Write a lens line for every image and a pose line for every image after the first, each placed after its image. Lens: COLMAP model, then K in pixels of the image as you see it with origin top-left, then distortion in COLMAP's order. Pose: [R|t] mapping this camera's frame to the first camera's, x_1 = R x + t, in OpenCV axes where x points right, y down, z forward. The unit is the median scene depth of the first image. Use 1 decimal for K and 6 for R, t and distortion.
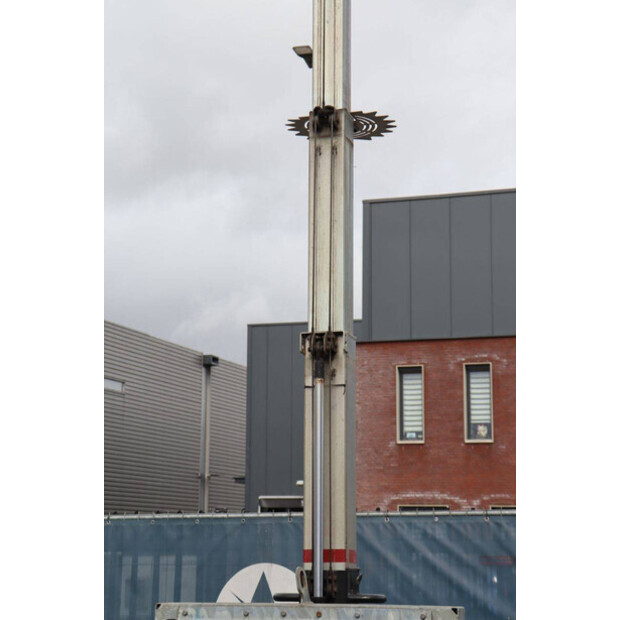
lens RADIAL K [[1463.7, 0, 310.0], [0, 1463.7, 310.0], [0, 0, 1]] dist [0.376570, -0.029378]
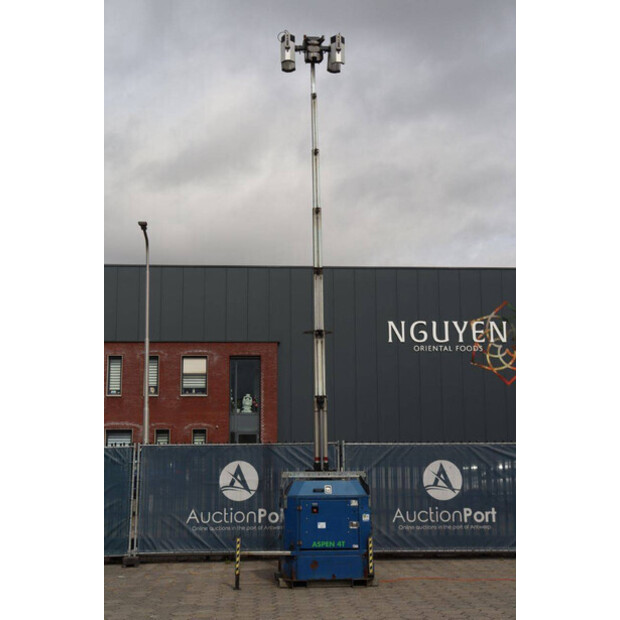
lens RADIAL K [[925.7, 0, 310.0], [0, 925.7, 310.0], [0, 0, 1]] dist [0.113380, 0.050939]
pose [[0.921563, 0.049814, 0.385021, -0.165483], [-0.054894, 0.998490, 0.002207, -0.036376], [-0.384329, -0.023169, 0.922905, -0.194768]]
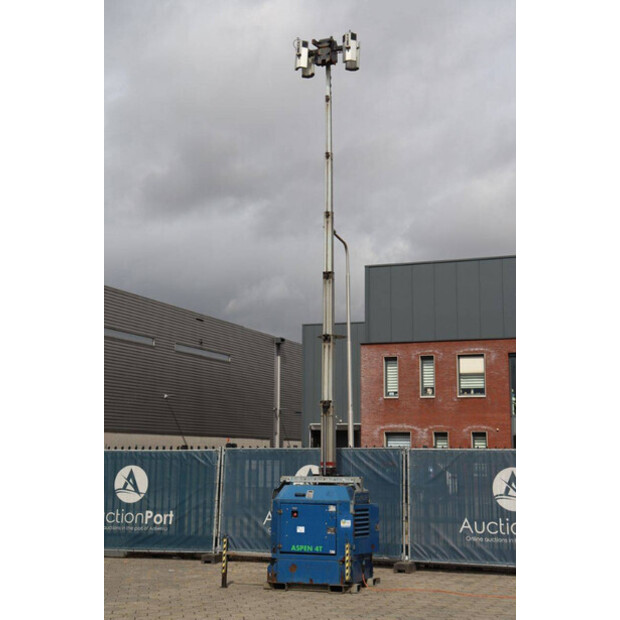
lens RADIAL K [[995.2, 0, 310.0], [0, 995.2, 310.0], [0, 0, 1]] dist [0.185602, 0.058629]
pose [[0.999384, -0.006881, -0.034407, 0.010262], [0.007578, 0.999768, 0.020169, -0.047127], [0.034260, -0.020417, 0.999204, -0.260857]]
